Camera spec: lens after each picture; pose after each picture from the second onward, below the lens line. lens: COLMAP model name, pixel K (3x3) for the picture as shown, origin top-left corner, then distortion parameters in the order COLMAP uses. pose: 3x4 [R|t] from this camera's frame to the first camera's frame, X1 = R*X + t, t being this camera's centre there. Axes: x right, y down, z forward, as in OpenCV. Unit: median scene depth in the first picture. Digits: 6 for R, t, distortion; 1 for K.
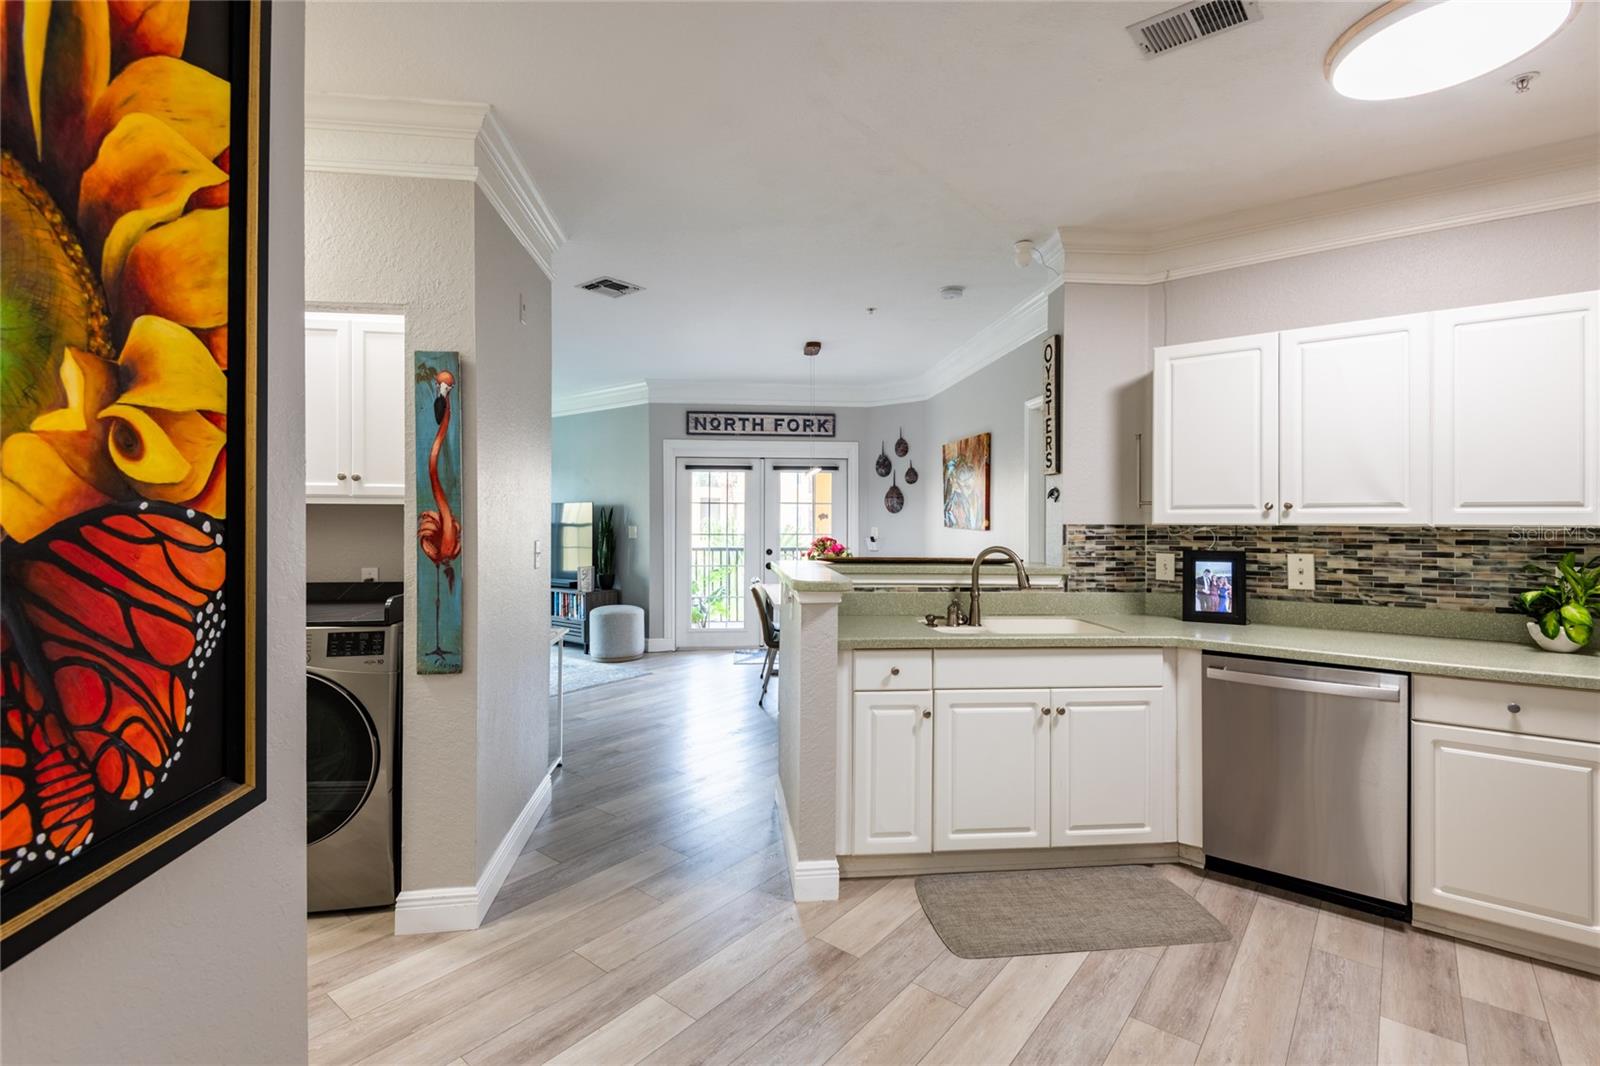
lens RADIAL K [[732.8, 0, 800.5], [0, 732.8, 512.7], [0, 0, 1]] dist [0.027120, -0.022632]
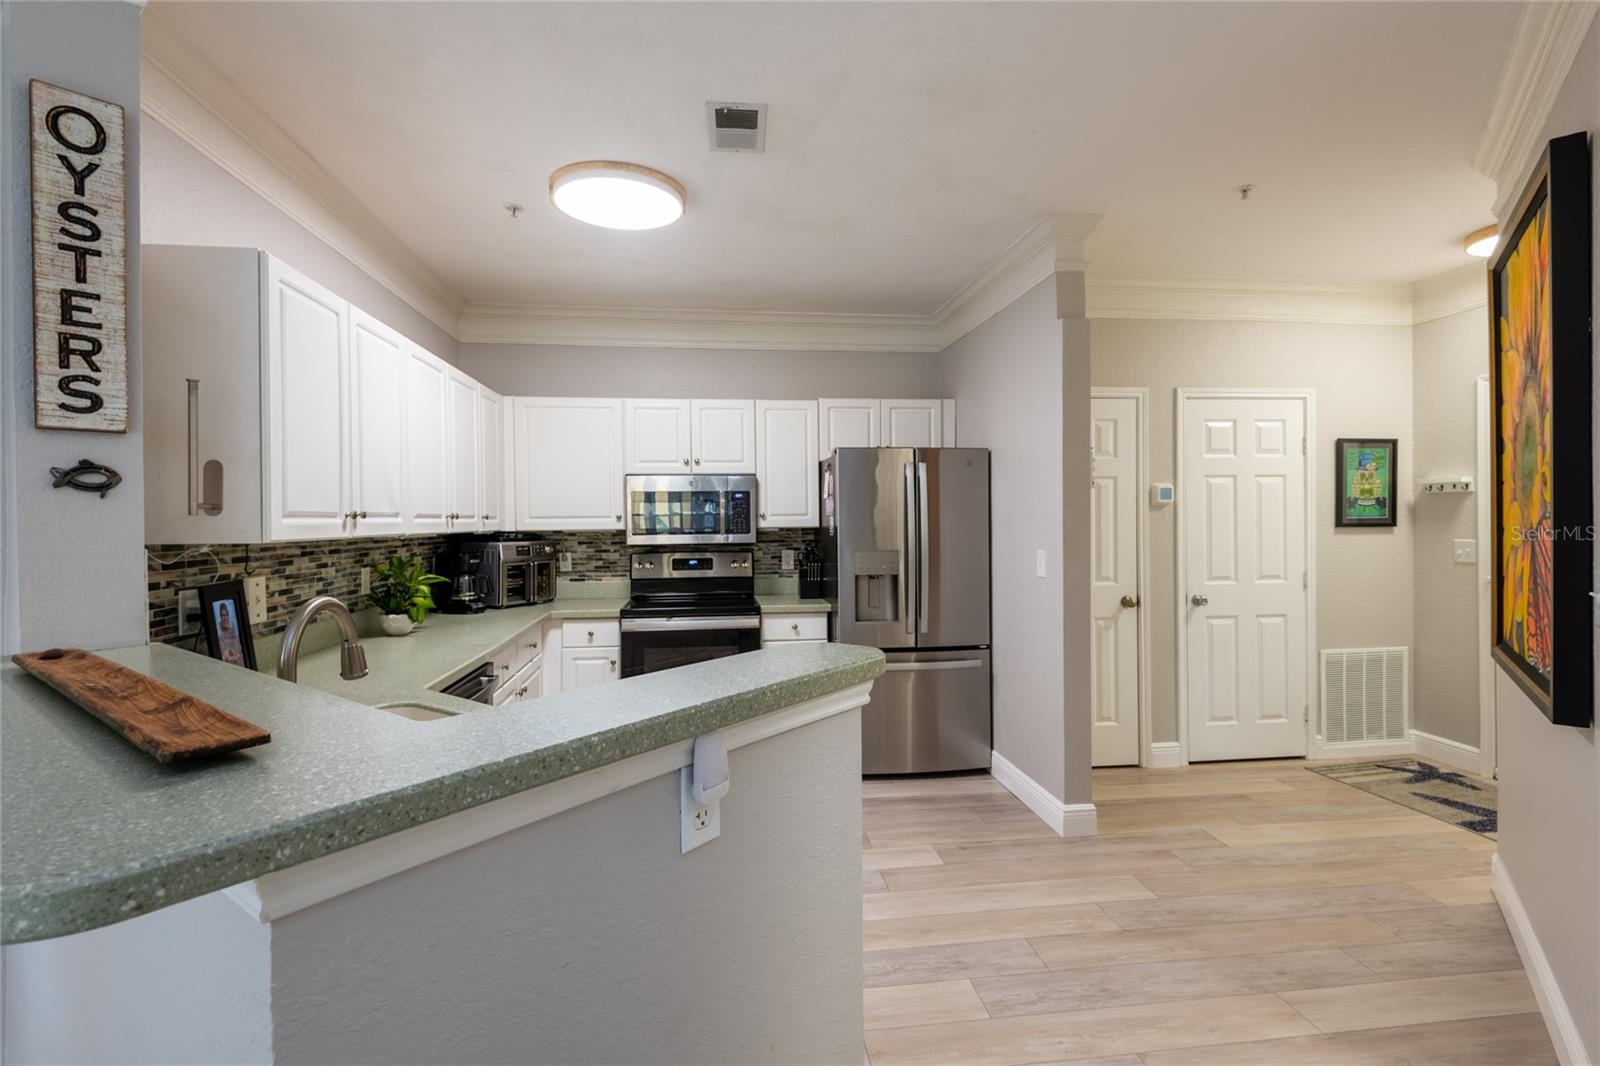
lens RADIAL K [[736.3, 0, 799.3], [0, 736.3, 520.9], [0, 0, 1]] dist [0.034863, -0.023511]
pose [[-0.719793, 0.003749, 0.694179, -0.263395], [0.004686, 0.999989, -0.000541, 0.000502], [-0.694173, 0.002863, -0.719802, 1.160592]]
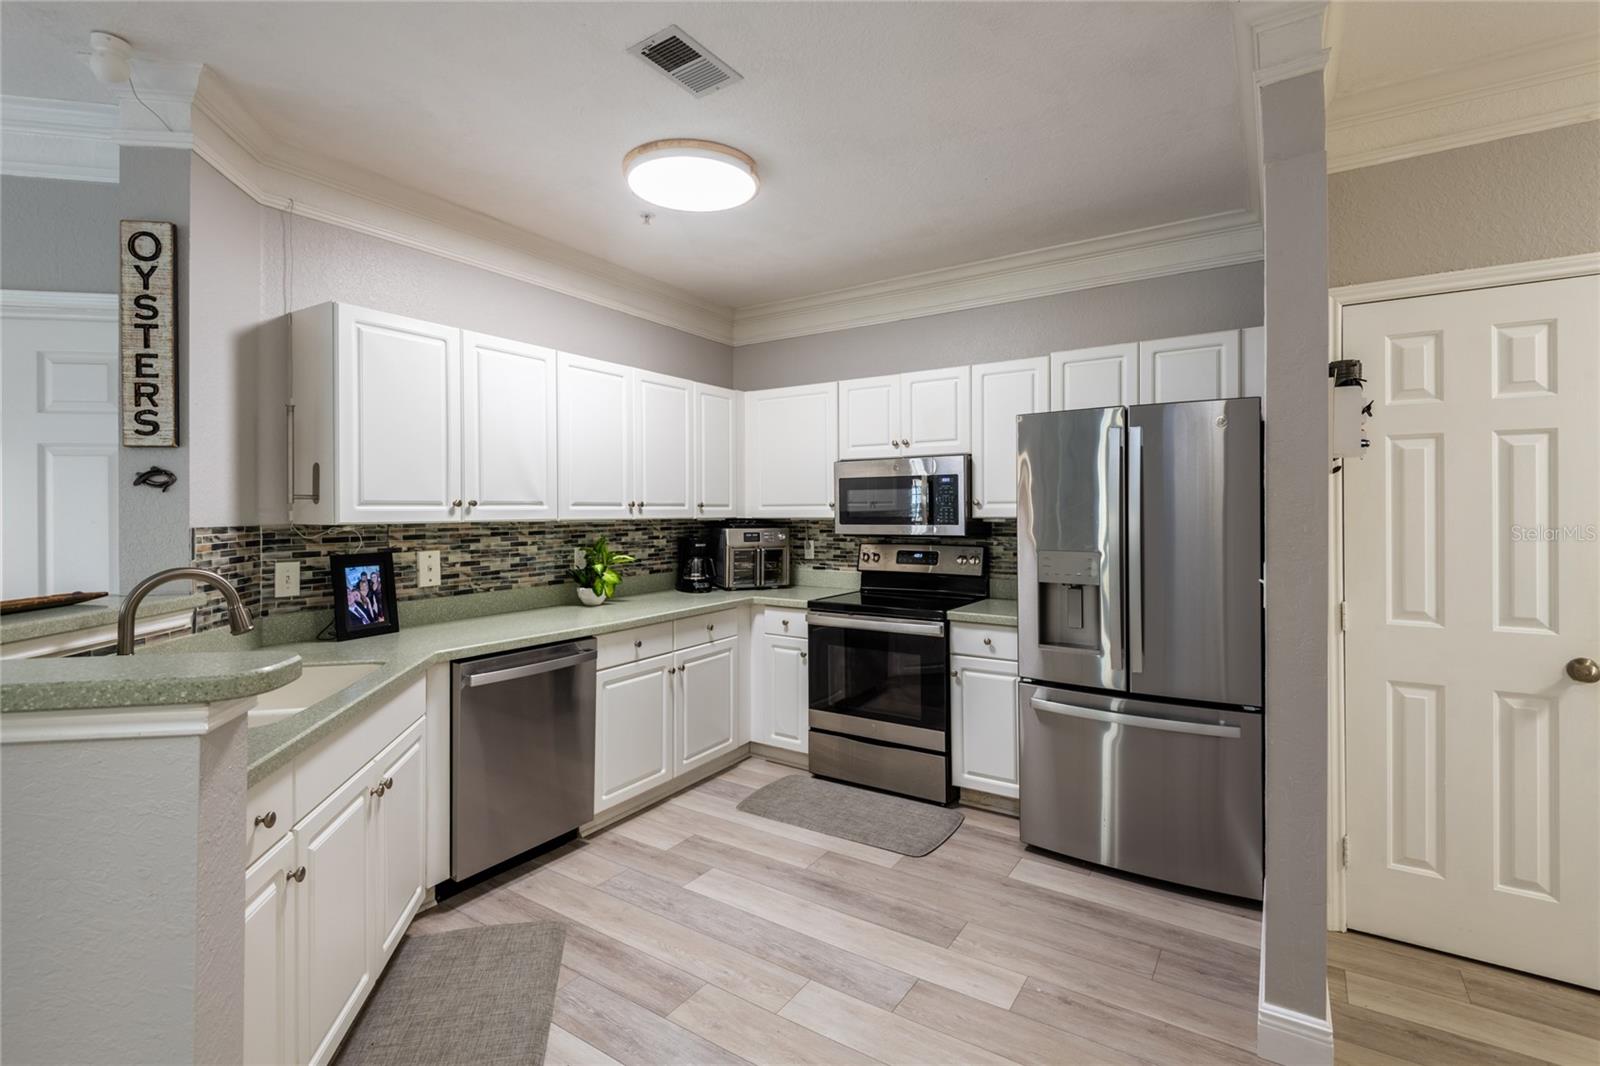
lens RADIAL K [[729.7, 0, 801.6], [0, 729.7, 508.6], [0, 0, 1]] dist [0.044352, -0.033511]
pose [[-0.100642, 0.002485, 0.994920, -0.366740], [-0.000766, 0.999996, -0.002575, 0.000575], [-0.994922, -0.001021, -0.100640, 0.596031]]
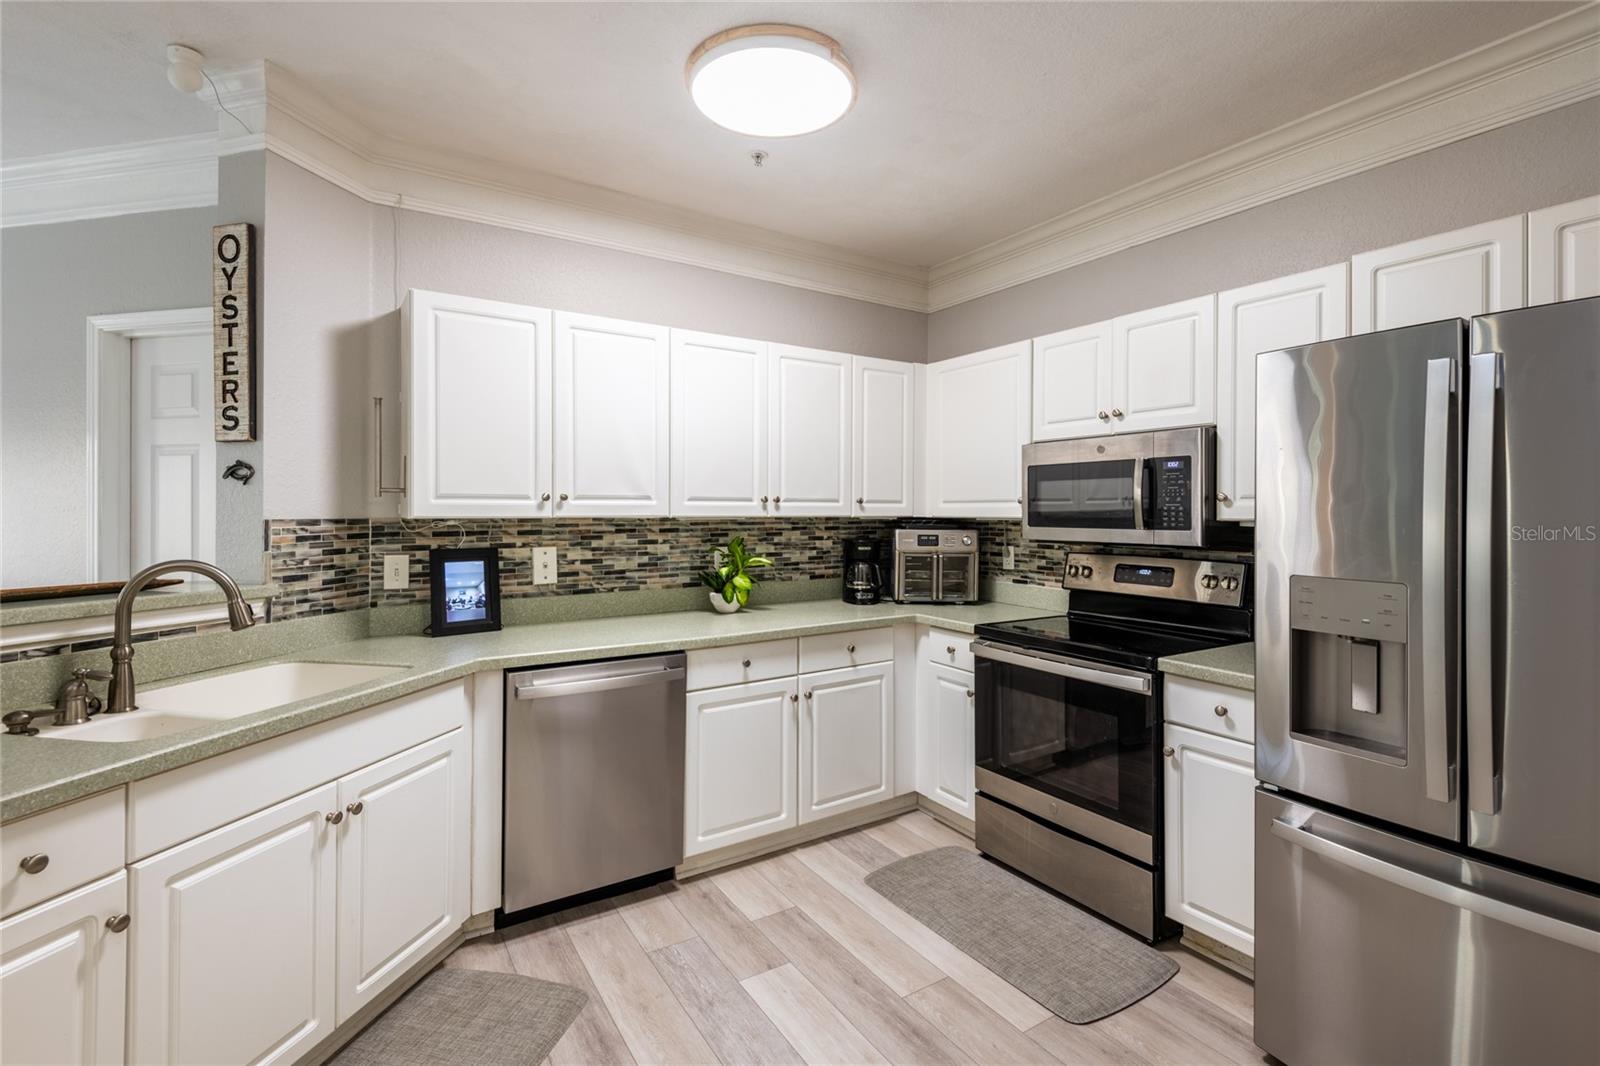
lens RADIAL K [[729.7, 0, 801.6], [0, 729.7, 508.6], [0, 0, 1]] dist [0.044352, -0.033511]
pose [[0.317970, 0.001698, 0.948099, -0.123228], [-0.007312, 0.999973, 0.000661, 0.002462], [-0.948073, -0.007143, 0.317974, 0.377468]]
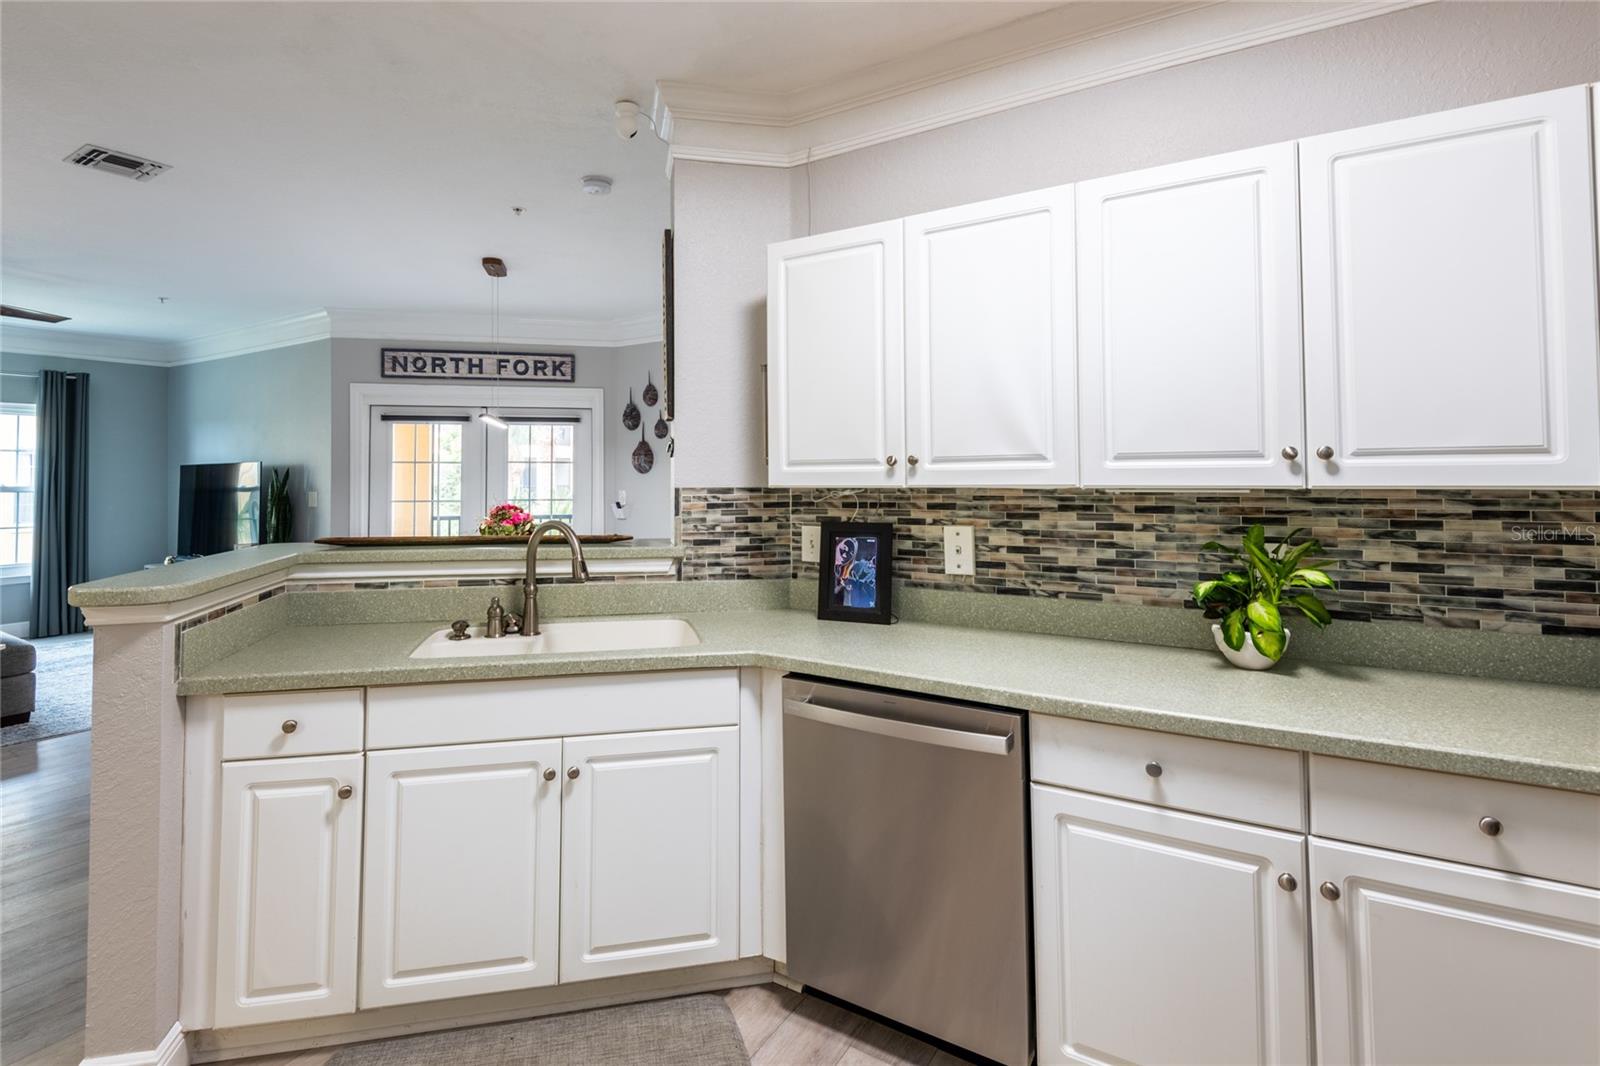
lens RADIAL K [[780.6, 0, 762.6], [0, 780.6, 455.4], [0, 0, 1]] dist [0.048118, -0.032590]
pose [[0.994627, -0.004445, 0.103432, 0.401767], [0.006821, 0.999721, -0.022623, 0.001880], [-0.103303, 0.023207, 0.994379, 0.242959]]
